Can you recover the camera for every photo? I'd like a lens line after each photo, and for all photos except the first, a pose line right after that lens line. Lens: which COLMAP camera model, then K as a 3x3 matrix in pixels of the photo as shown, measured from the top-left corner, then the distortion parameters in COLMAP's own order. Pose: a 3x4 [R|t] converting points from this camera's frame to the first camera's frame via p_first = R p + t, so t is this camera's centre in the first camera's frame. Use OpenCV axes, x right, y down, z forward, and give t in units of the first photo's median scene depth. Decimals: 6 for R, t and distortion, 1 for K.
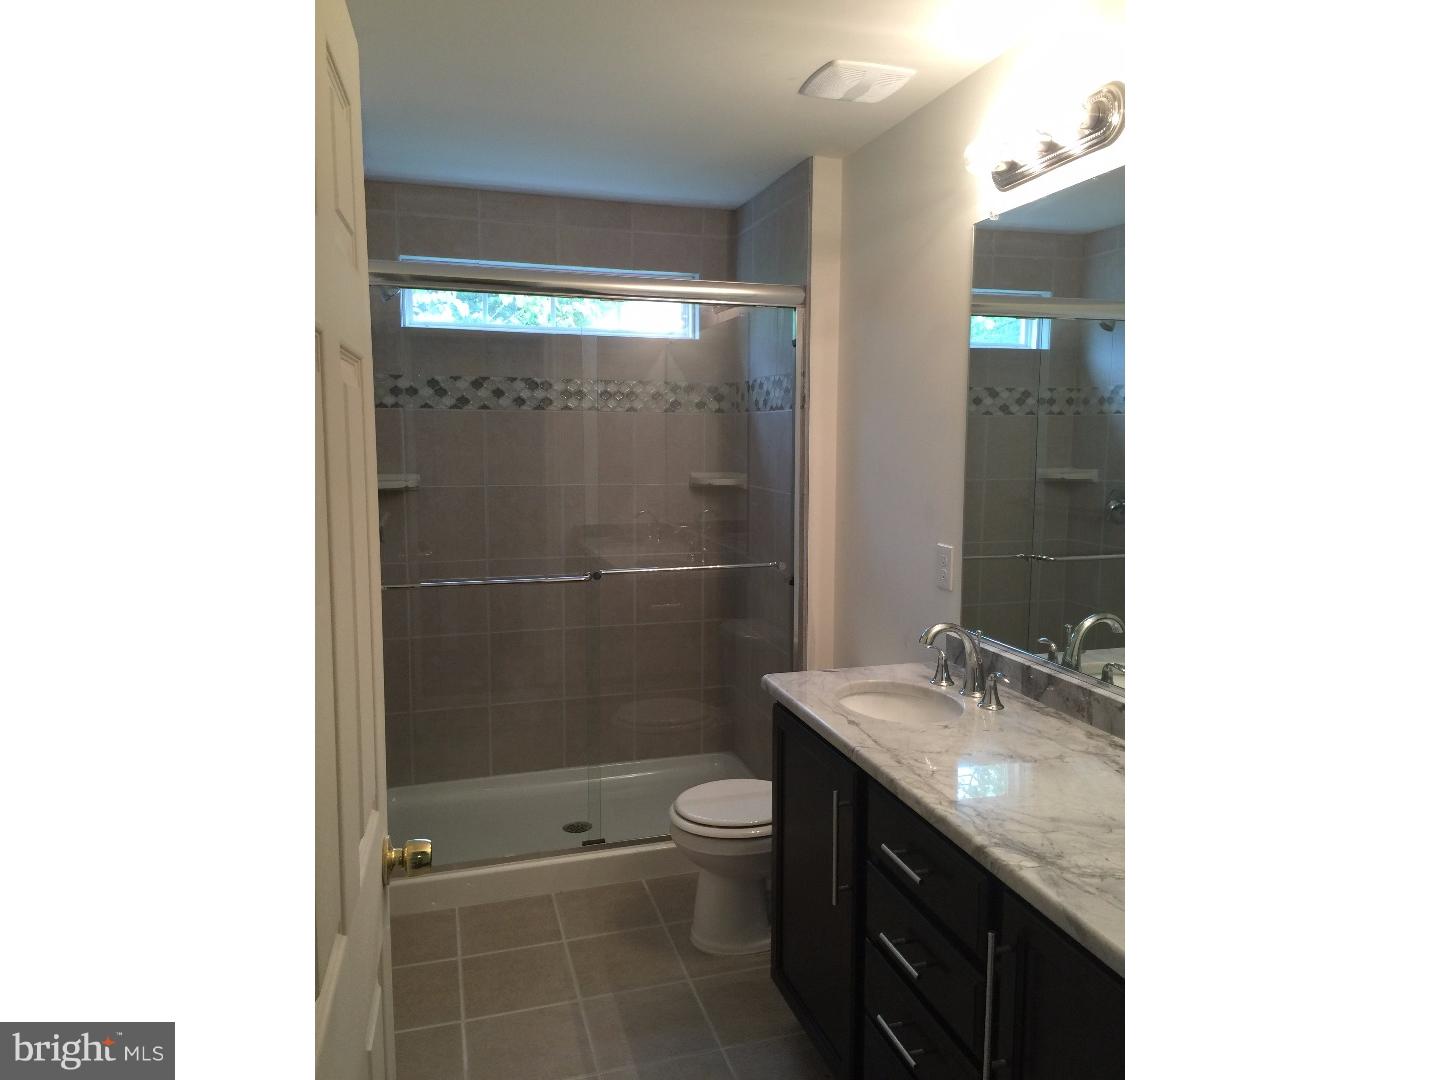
lens RADIAL K [[925.0, 0, 732.8], [0, 925.0, 525.5], [0, 0, 1]] dist [0.058333, -0.087911]
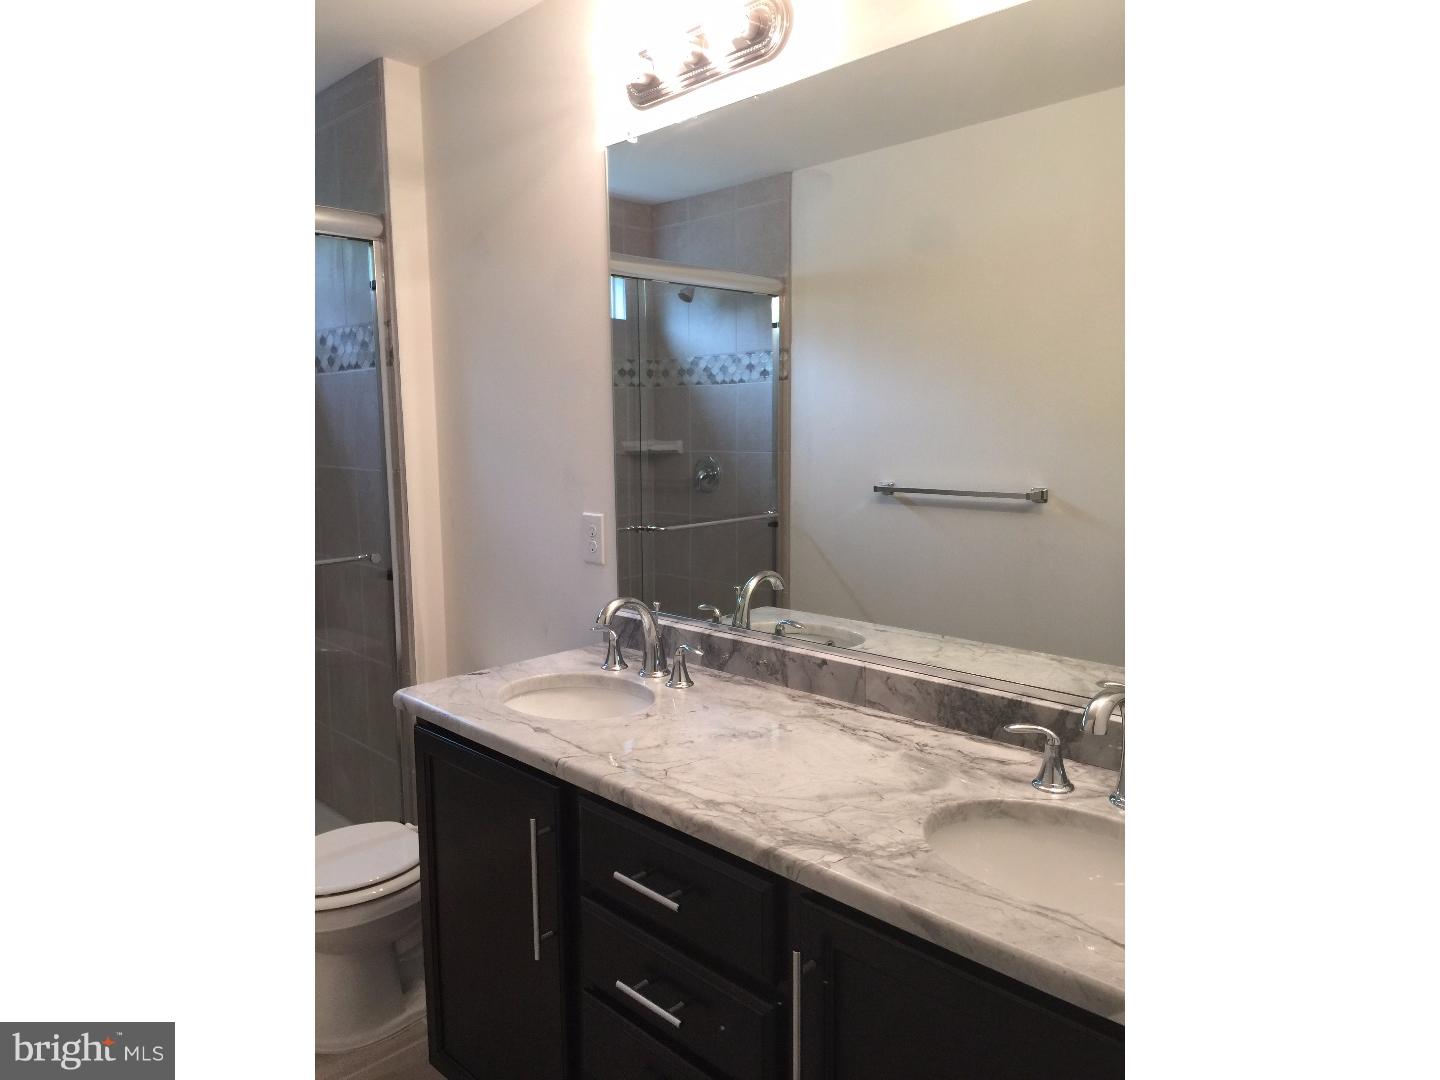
lens RADIAL K [[925.0, 0, 732.8], [0, 925.0, 525.5], [0, 0, 1]] dist [0.058333, -0.087911]
pose [[0.879627, -0.068845, 0.470656, -0.082189], [0.064919, 0.997587, 0.024593, 0.022821], [-0.471214, 0.008921, 0.881974, 0.182083]]
